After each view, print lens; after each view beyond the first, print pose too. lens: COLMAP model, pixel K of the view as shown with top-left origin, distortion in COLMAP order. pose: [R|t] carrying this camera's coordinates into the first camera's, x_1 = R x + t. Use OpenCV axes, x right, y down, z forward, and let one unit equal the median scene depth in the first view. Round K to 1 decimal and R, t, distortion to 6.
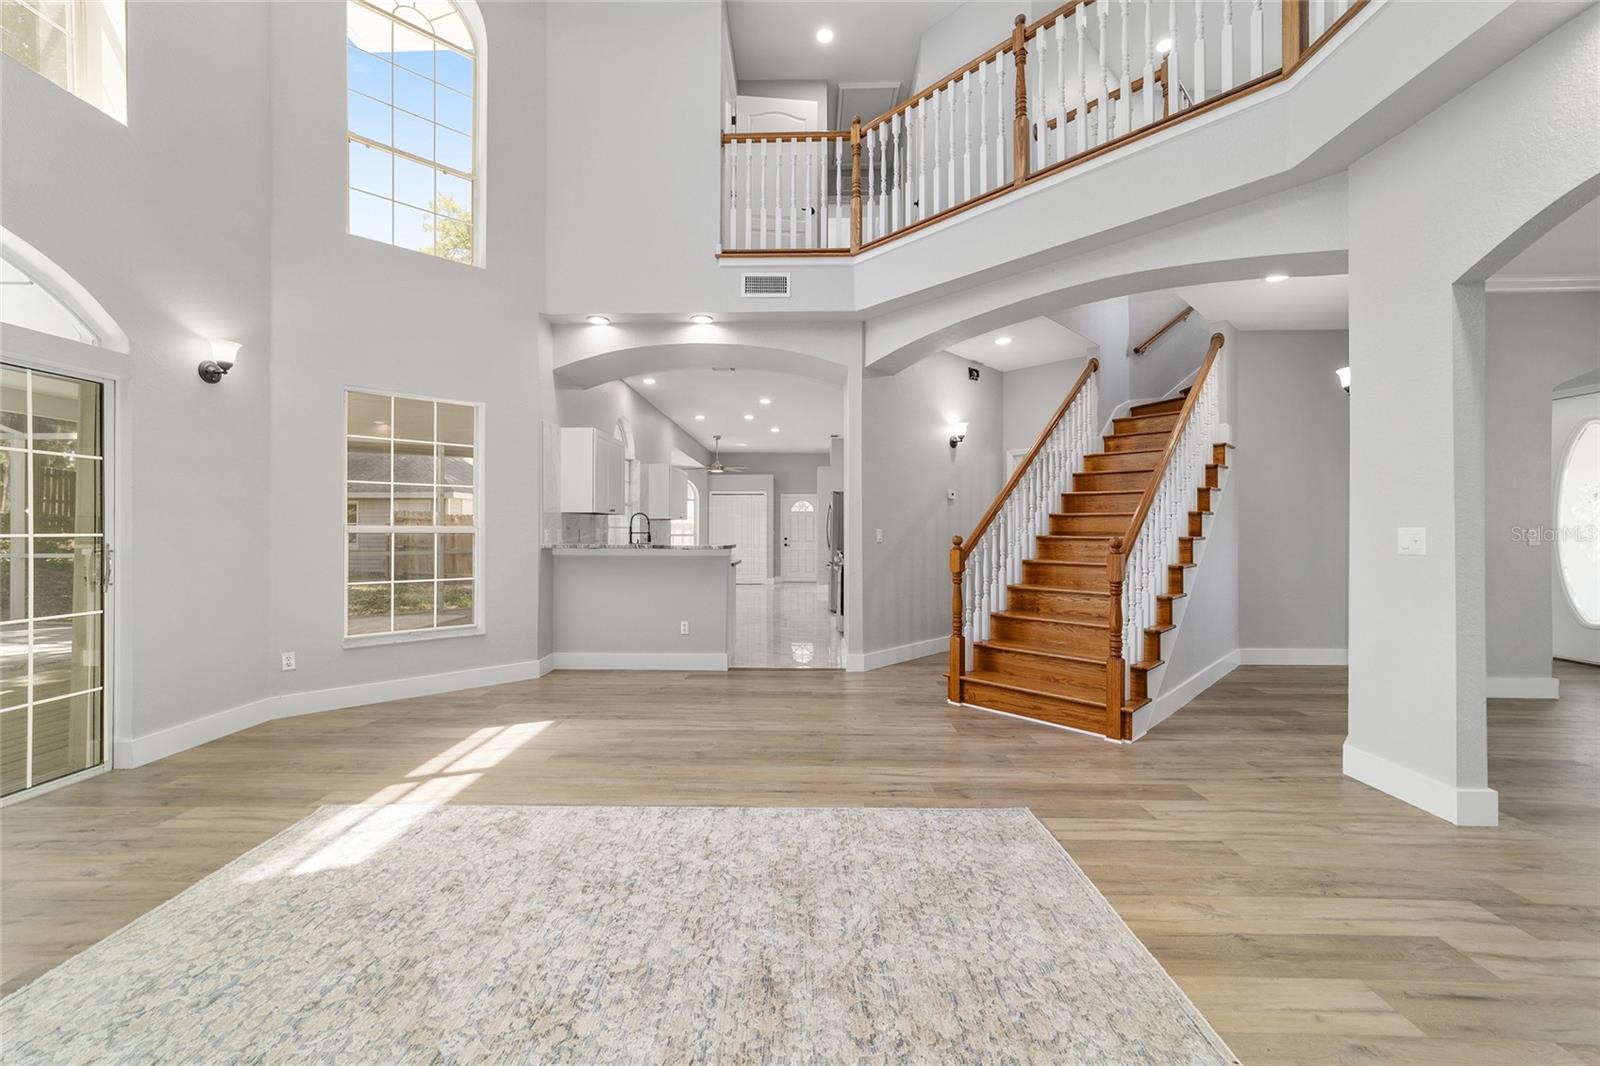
lens RADIAL K [[613.4, 0, 795.8], [0, 613.4, 529.6], [0, 0, 1]] dist [-0.012551, 0.006417]
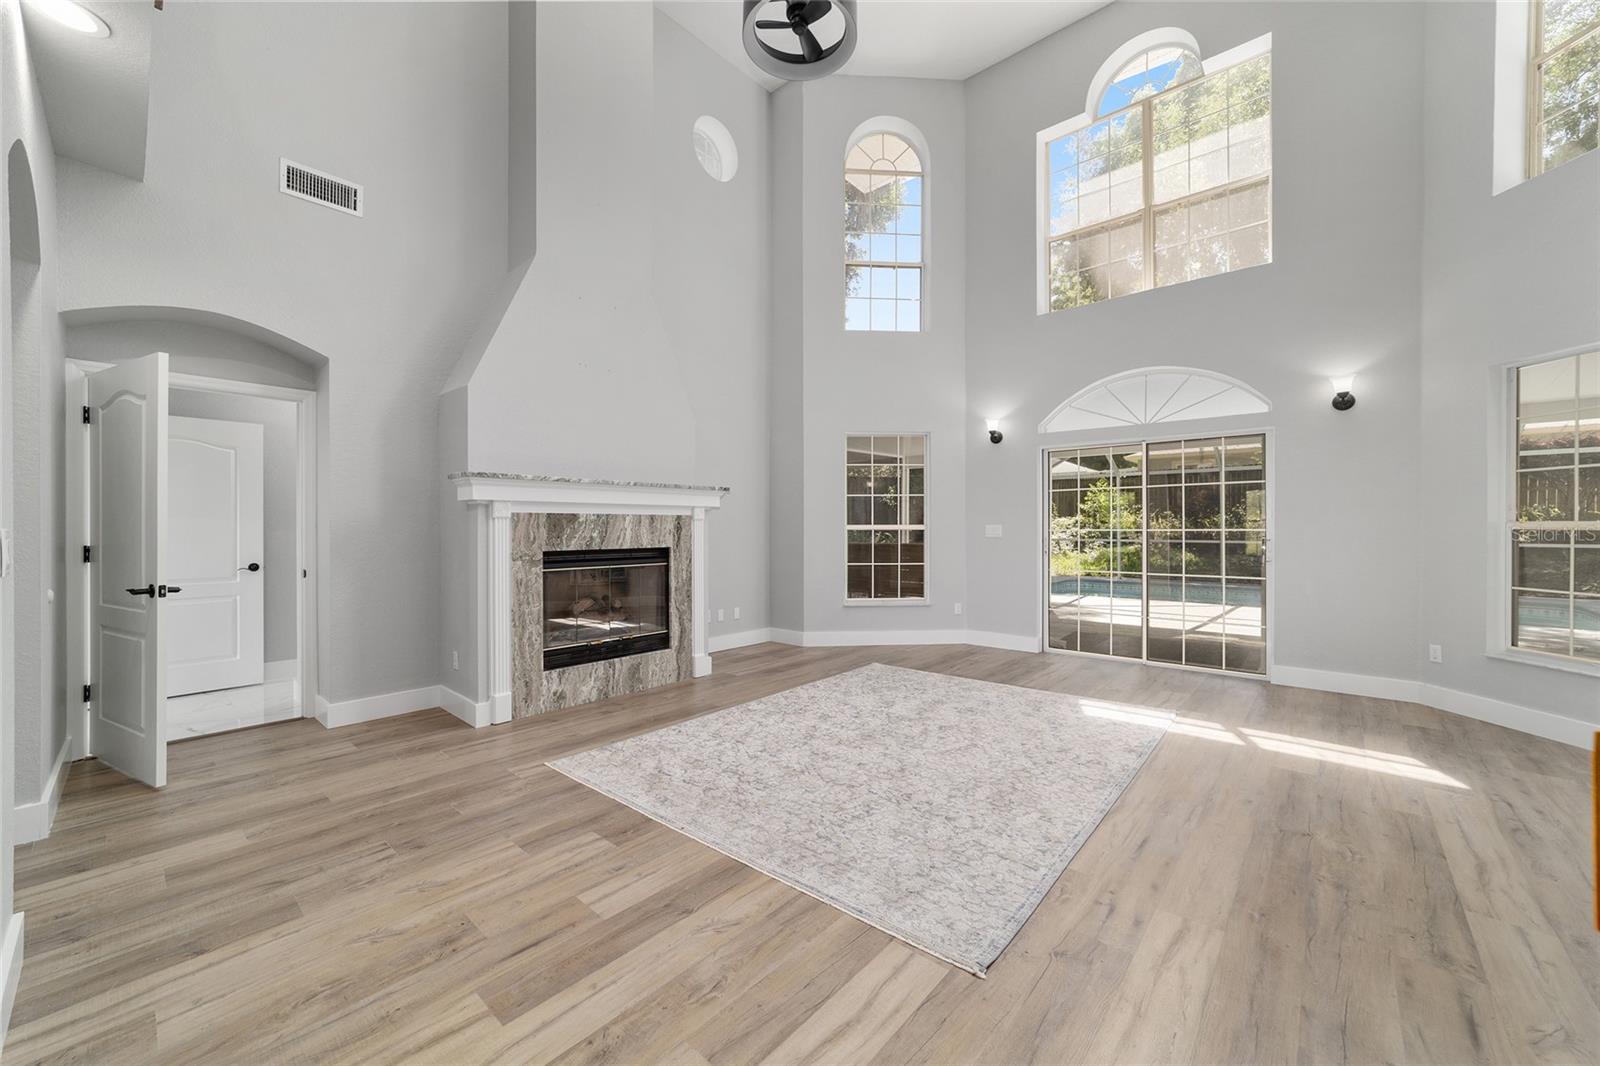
lens RADIAL K [[613.4, 0, 797.5], [0, 613.4, 523.1], [0, 0, 1]] dist [-0.012551, 0.006417]
pose [[-0.651711, -0.001698, -0.758465, 0.759612], [0.002911, 0.999985, -0.004741, -0.001579], [0.758461, -0.005298, -0.651696, 0.988698]]
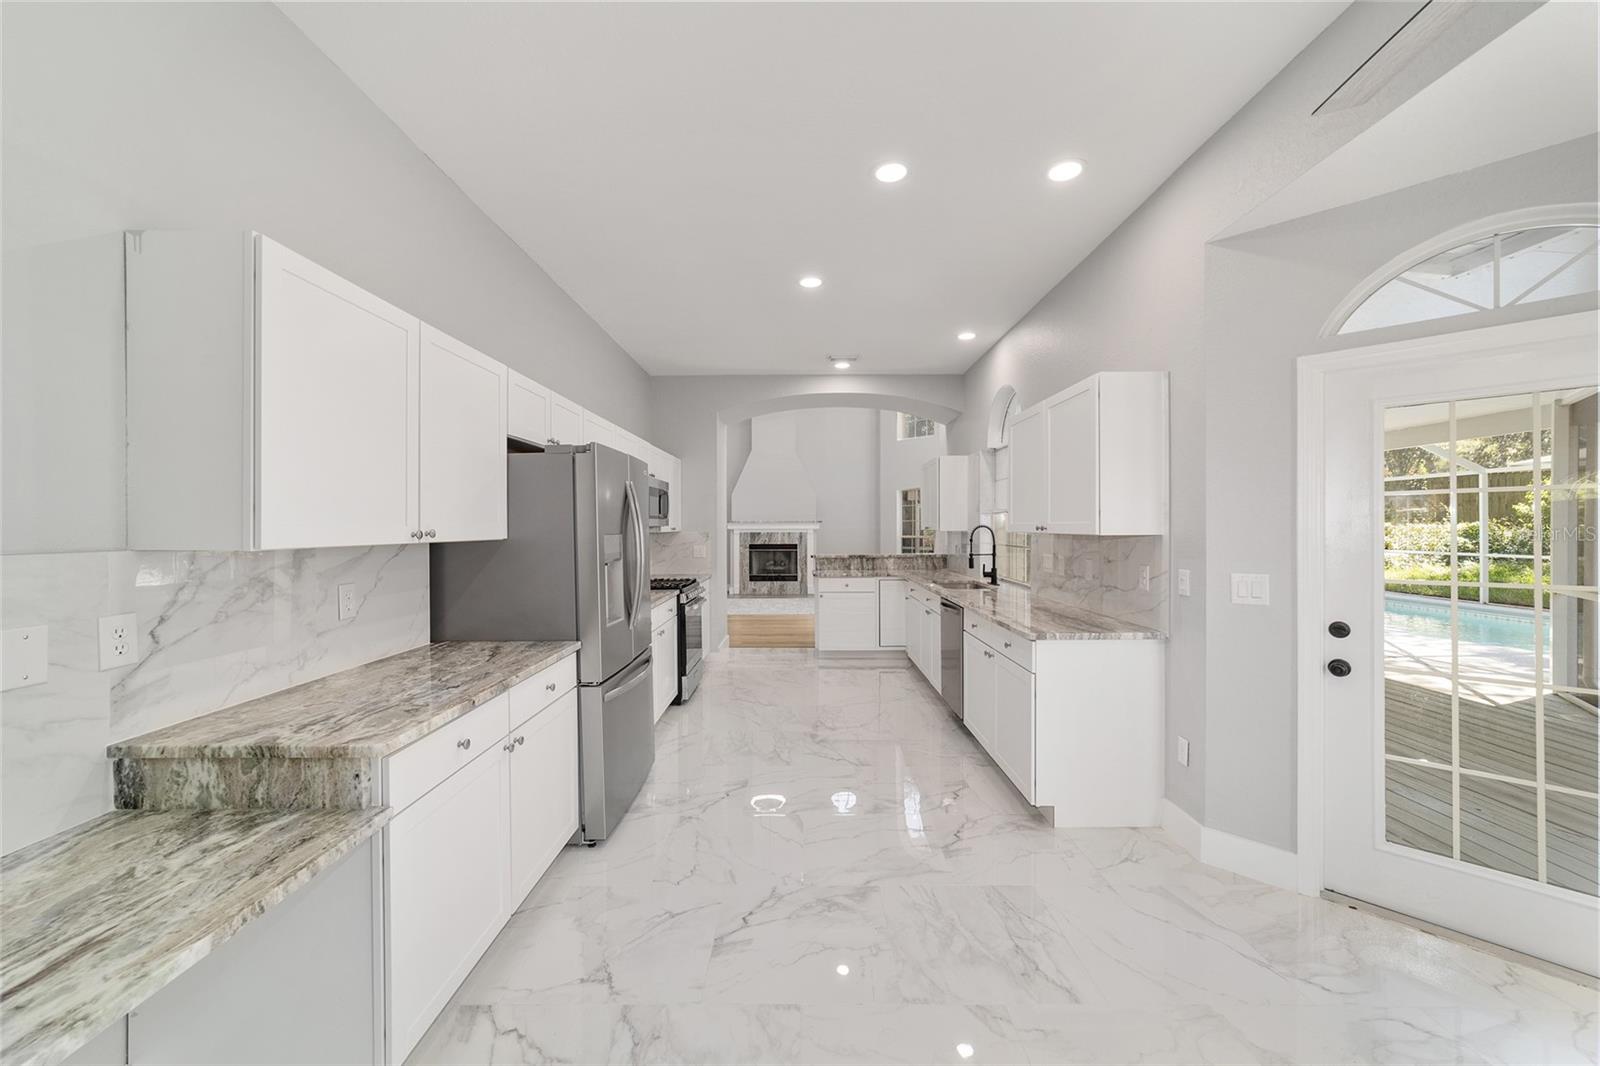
lens RADIAL K [[658.4, 0, 800.7], [0, 658.4, 529.9], [0, 0, 1]] dist [0.000039, 0.000010]
pose [[-0.999822, 0.002208, -0.018764, -0.069422], [0.002136, 0.999990, 0.003832, -0.059121], [0.018772, 0.003791, -0.999817, 3.998747]]
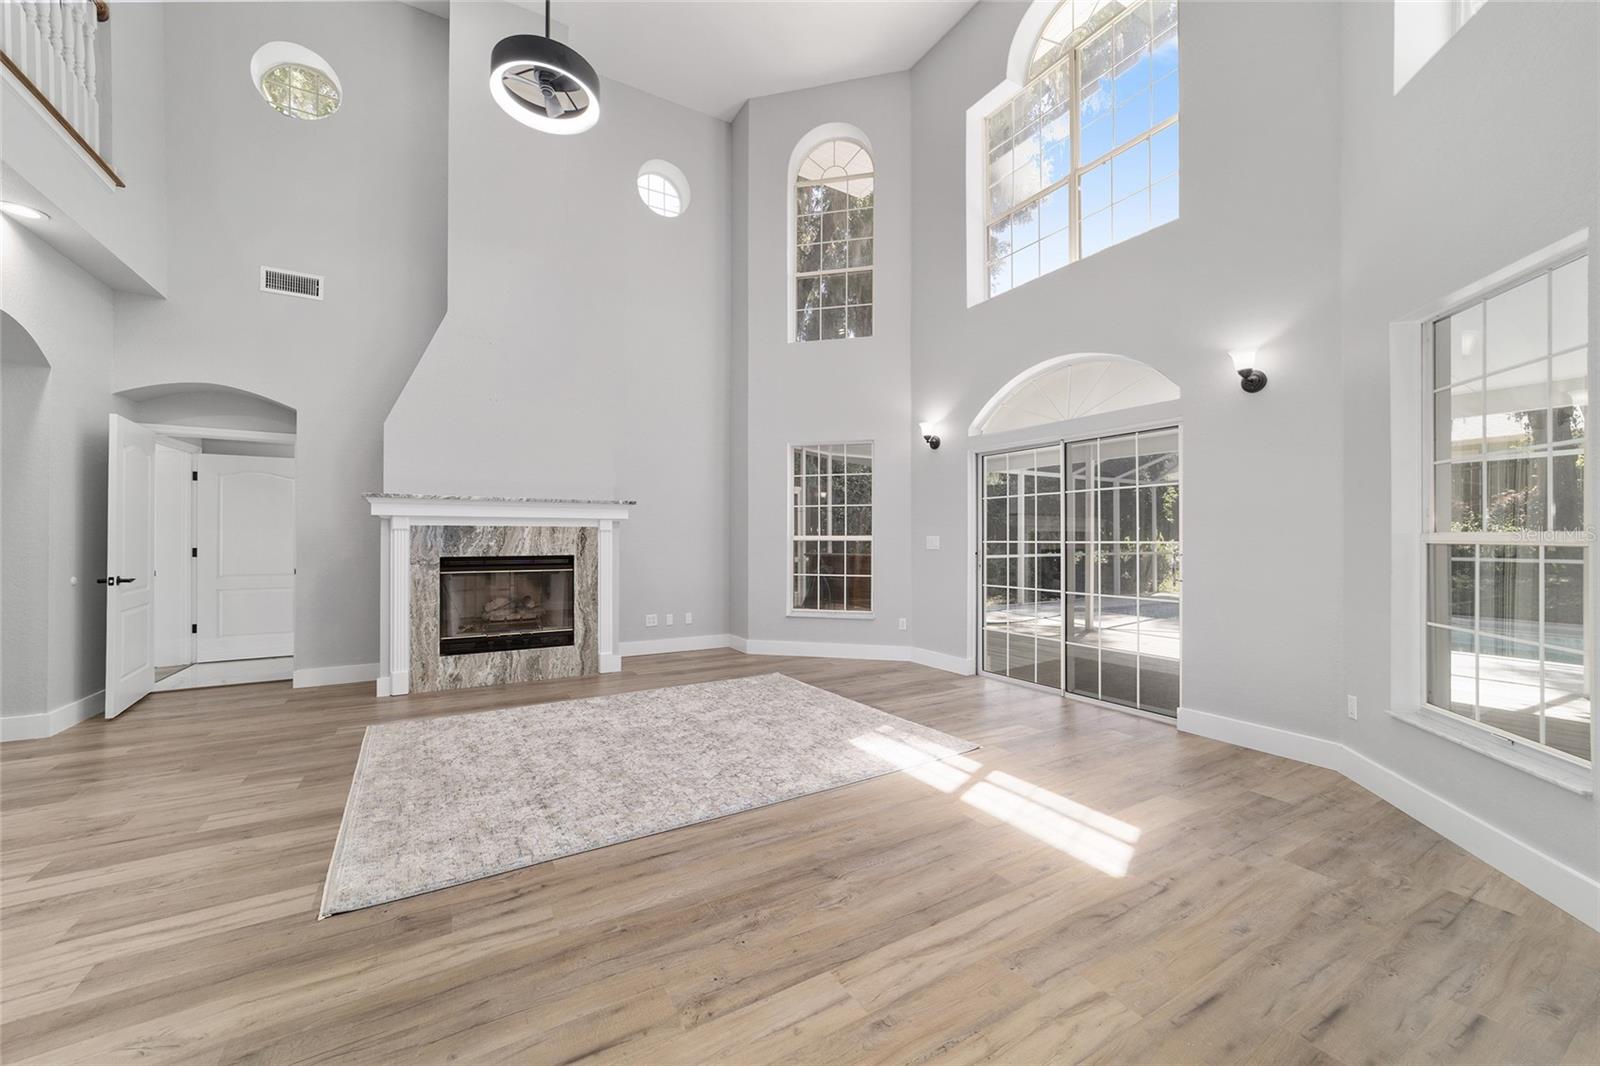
lens RADIAL K [[613.4, 0, 793.4], [0, 613.4, 531.3], [0, 0, 1]] dist [-0.012551, 0.006417]
pose [[-0.855109, -0.003896, -0.518433, 0.213081], [0.000897, 0.999959, -0.008994, -0.001064], [0.518447, -0.008156, -0.855071, 1.504265]]
